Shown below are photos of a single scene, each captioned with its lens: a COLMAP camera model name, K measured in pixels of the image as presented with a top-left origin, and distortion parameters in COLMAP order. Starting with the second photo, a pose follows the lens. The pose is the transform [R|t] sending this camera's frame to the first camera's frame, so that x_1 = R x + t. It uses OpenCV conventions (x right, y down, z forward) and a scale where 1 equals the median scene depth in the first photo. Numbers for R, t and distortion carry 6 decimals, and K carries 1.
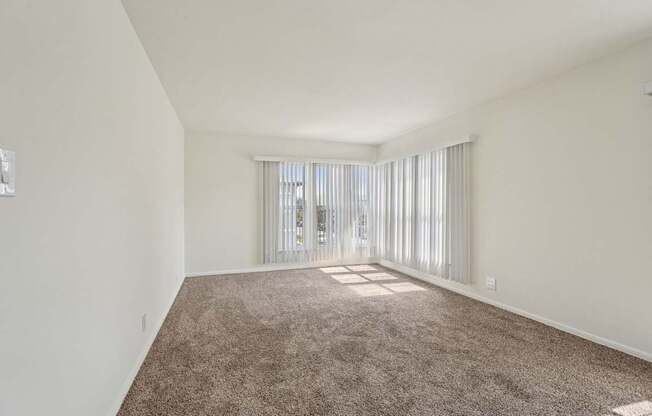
lens RADIAL K [[296.3, 0, 324.6], [0, 296.3, 205.3], [0, 0, 1]] dist [-0.001210, -0.000182]
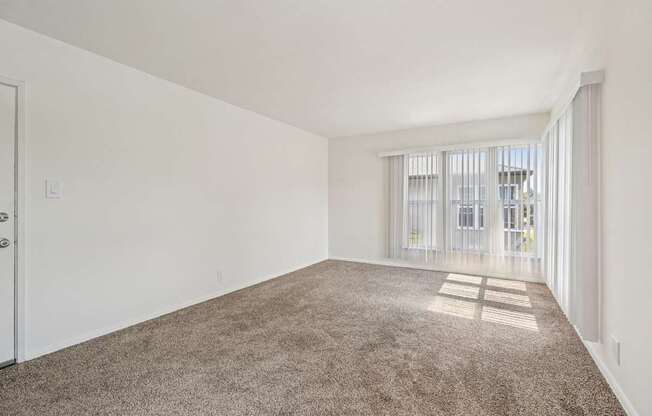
lens RADIAL K [[296.3, 0, 324.6], [0, 296.3, 205.3], [0, 0, 1]] dist [-0.001210, -0.000182]
pose [[0.647630, 0.010048, -0.761889, 0.419969], [0.002824, 0.999875, 0.015588, 0.000635], [0.761950, -0.012247, 0.647521, 0.183488]]
